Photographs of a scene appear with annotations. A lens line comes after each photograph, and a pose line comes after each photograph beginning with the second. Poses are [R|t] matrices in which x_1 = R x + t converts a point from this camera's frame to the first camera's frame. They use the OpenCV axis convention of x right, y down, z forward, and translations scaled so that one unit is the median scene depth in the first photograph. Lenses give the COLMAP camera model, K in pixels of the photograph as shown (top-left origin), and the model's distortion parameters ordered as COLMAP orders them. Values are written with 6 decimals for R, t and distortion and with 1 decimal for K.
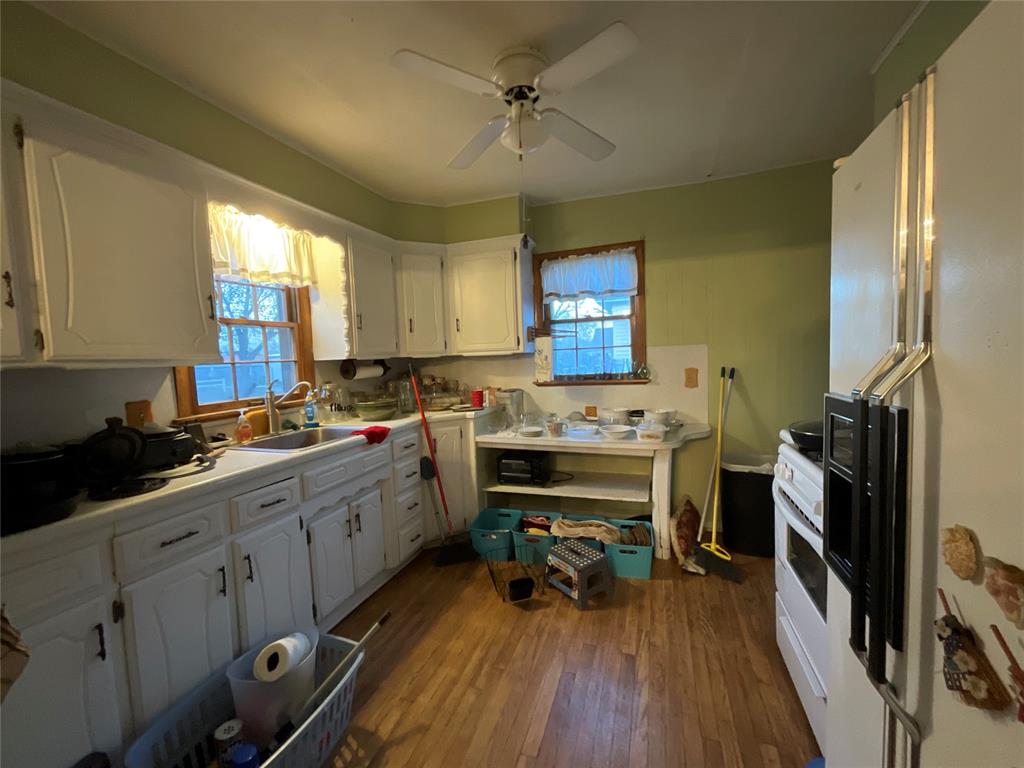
lens RADIAL K [[413.4, 0, 513.6], [0, 413.4, 381.0], [0, 0, 1]] dist [0.003467, 0.001544]
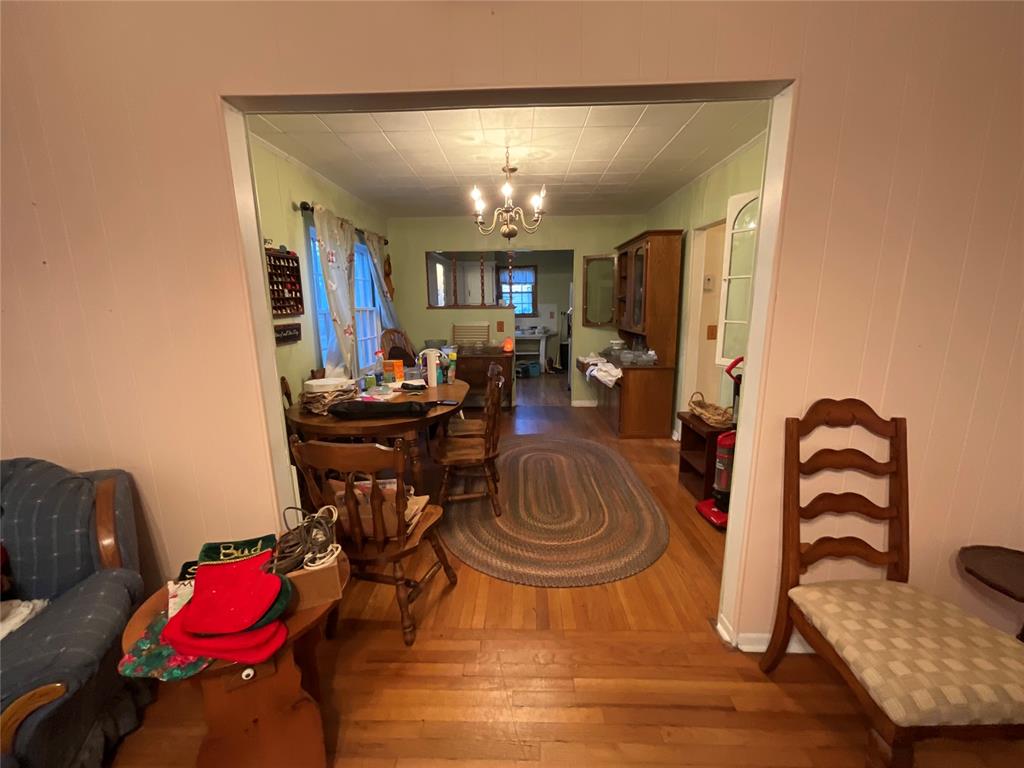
lens RADIAL K [[413.4, 0, 509.1], [0, 413.4, 386.4], [0, 0, 1]] dist [0.003467, 0.001544]
pose [[0.953389, -0.035594, 0.299637, -0.744619], [-0.002812, 0.991927, 0.126779, 0.120002], [-0.301730, -0.121712, 0.945592, -1.718767]]
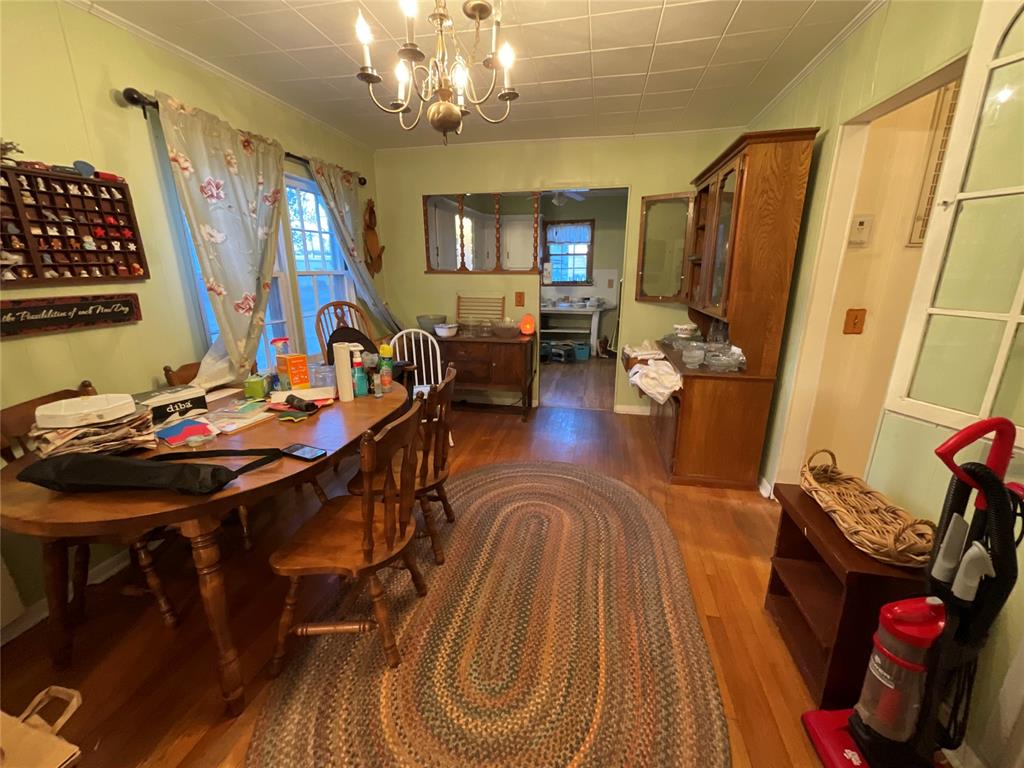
lens RADIAL K [[413.4, 0, 513.4], [0, 413.4, 384.9], [0, 0, 1]] dist [0.003467, 0.001544]
pose [[0.991465, -0.001050, 0.130371, -0.410085], [-0.025757, 0.978680, 0.203768, 0.087347], [-0.127806, -0.205387, 0.970300, -1.287357]]
